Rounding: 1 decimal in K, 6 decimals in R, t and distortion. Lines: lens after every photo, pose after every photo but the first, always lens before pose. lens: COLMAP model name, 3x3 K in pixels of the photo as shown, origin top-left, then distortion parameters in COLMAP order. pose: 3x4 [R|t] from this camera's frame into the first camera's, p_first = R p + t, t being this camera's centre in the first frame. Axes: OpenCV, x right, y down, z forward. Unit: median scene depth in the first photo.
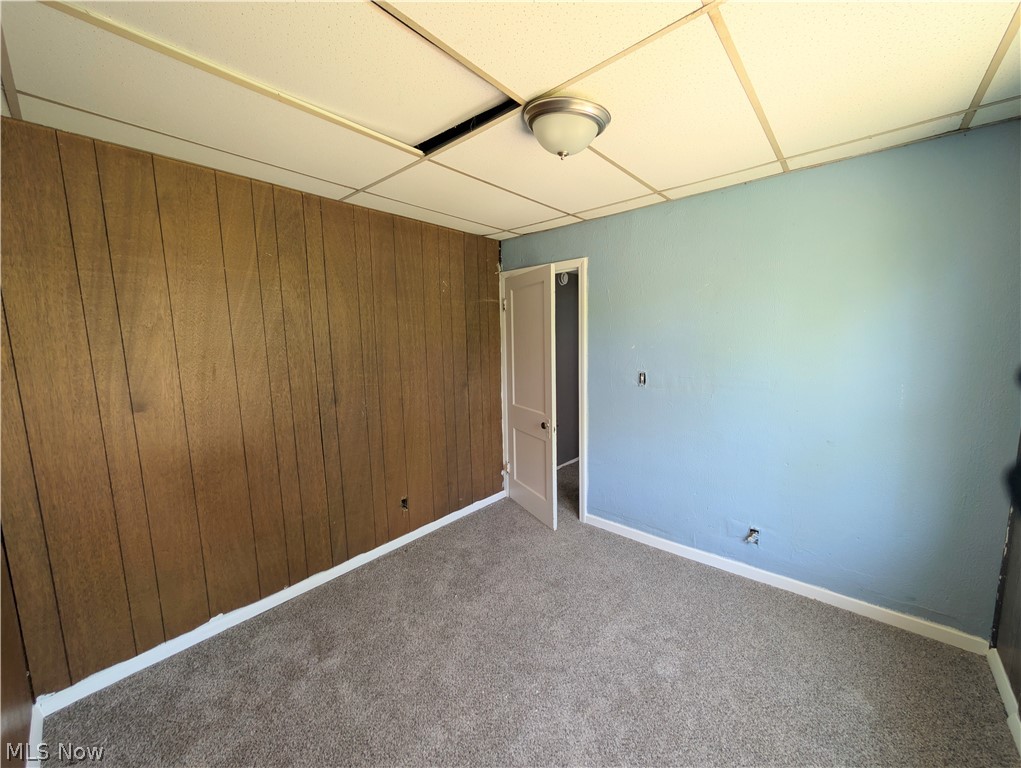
lens RADIAL K [[385.8, 0, 513.4], [0, 385.8, 386.8], [0, 0, 1]] dist [-0.000302, 0.000184]
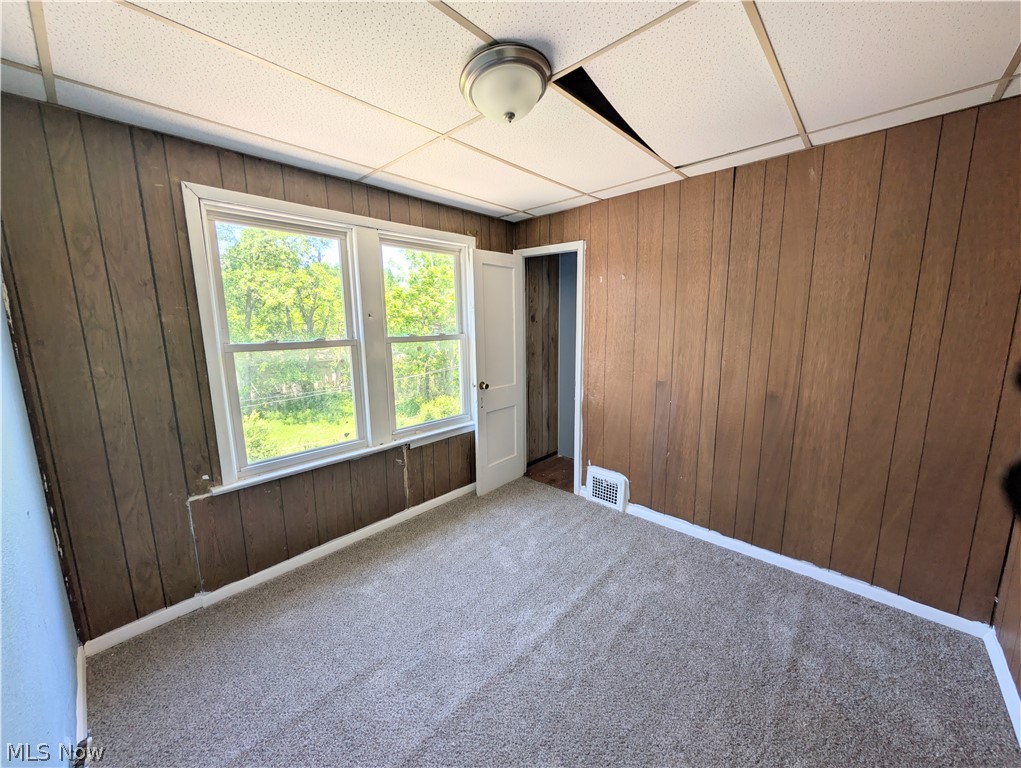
lens RADIAL K [[394.5, 0, 510.5], [0, 394.5, 384.0], [0, 0, 1]] dist [-0.000594, -0.000135]
pose [[-0.999481, 0.020525, 0.024844, 0.074833], [0.026722, 0.958757, 0.282968, -0.156270], [-0.018012, 0.283485, -0.958807, 1.222609]]
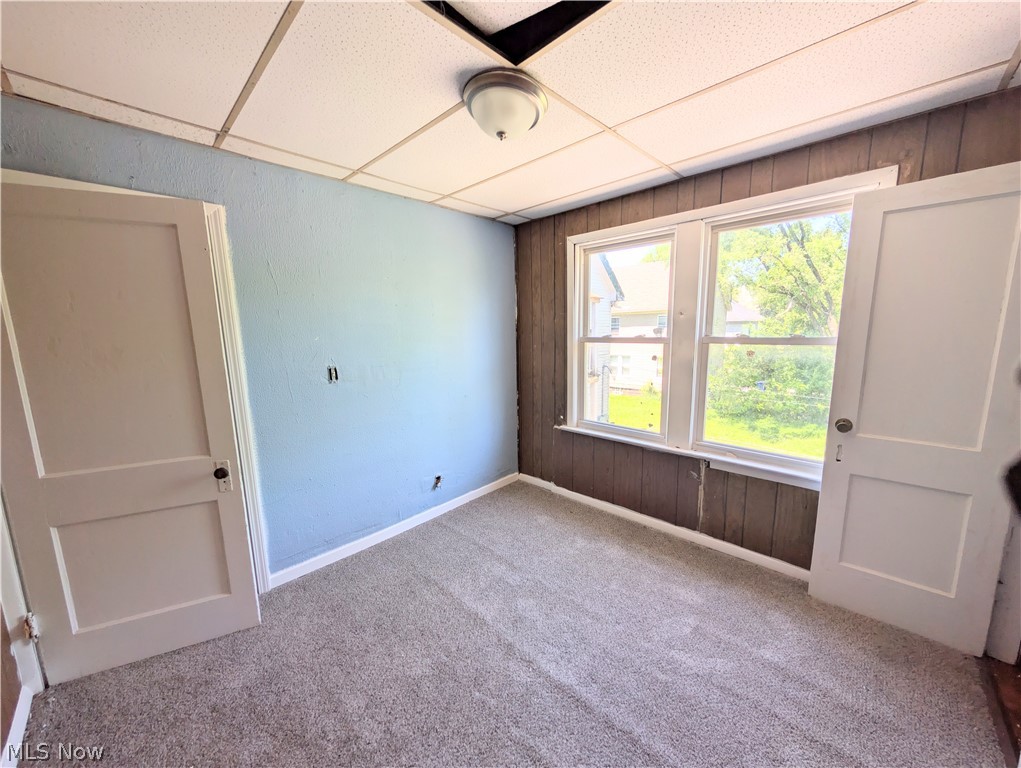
lens RADIAL K [[385.8, 0, 513.4], [0, 385.8, 386.8], [0, 0, 1]] dist [-0.000302, 0.000184]
pose [[0.046198, -0.137464, 0.989429, -0.551519], [0.142593, 0.981251, 0.129670, -0.051600], [-0.988703, 0.135095, 0.064934, 0.575060]]
